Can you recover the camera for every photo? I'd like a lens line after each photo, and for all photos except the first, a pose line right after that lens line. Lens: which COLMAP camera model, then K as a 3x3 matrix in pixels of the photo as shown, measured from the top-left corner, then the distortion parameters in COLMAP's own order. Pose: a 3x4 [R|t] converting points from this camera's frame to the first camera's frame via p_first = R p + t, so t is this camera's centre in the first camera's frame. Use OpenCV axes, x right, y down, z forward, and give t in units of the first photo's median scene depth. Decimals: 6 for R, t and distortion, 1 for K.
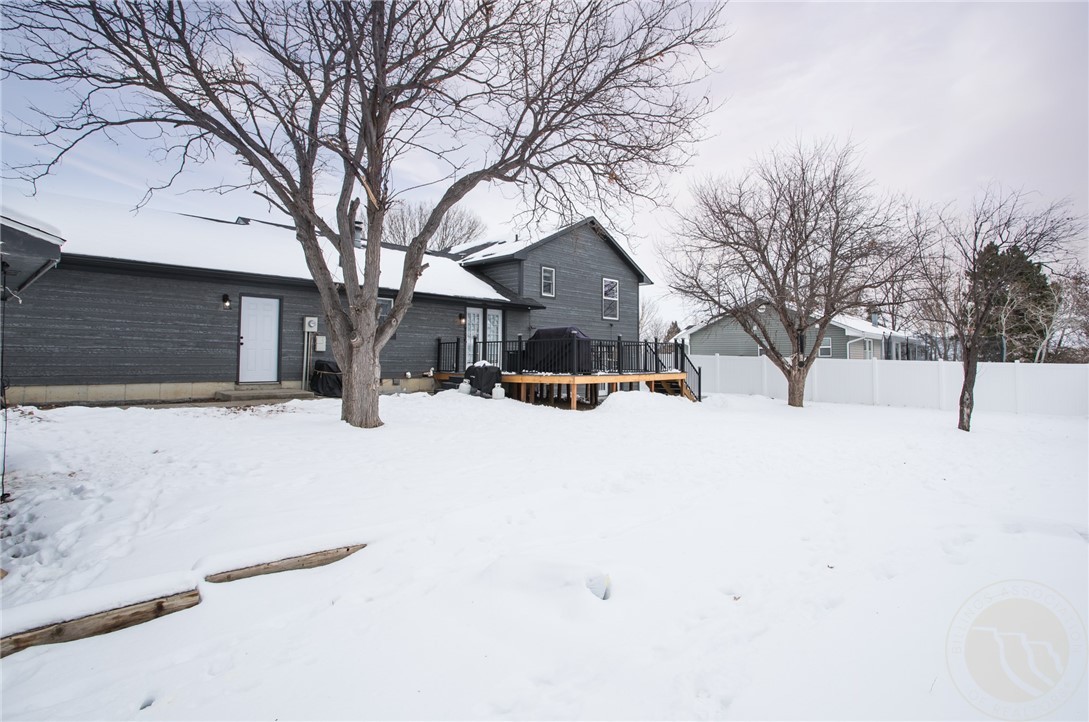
lens RADIAL K [[560.5, 0, 544.5], [0, 560.5, 361.0], [0, 0, 1]] dist [-0.000027, -0.000047]
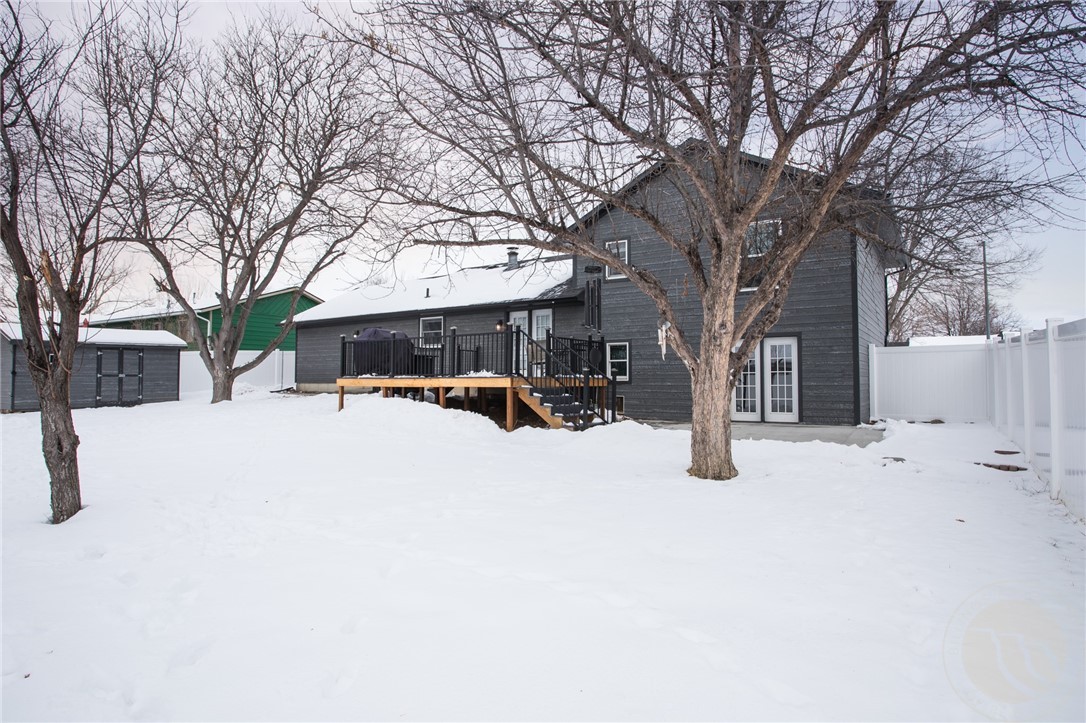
lens RADIAL K [[594.6, 0, 543.0], [0, 594.6, 361.5], [0, 0, 1]] dist [-0.035368, -0.000001]
pose [[0.162220, -0.032797, -0.986210, 1.182262], [0.003057, 0.999459, -0.032734, 0.031436], [0.986750, 0.002295, 0.162232, 1.187664]]
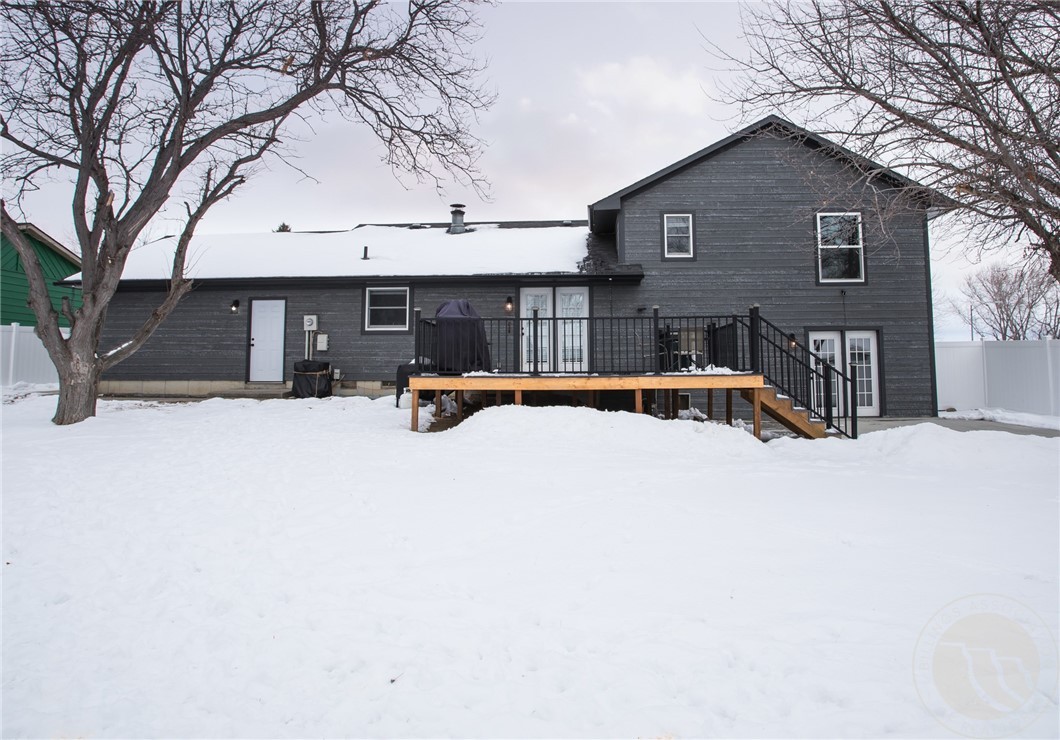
lens RADIAL K [[634.1, 0, 530.6], [0, 634.1, 321.4], [0, 0, 1]] dist [-0.049580, 0.000047]
pose [[0.647086, -0.061035, -0.759970, 0.684043], [0.007872, 0.997272, -0.073392, 0.015617], [0.762376, 0.041508, 0.645801, 0.616351]]
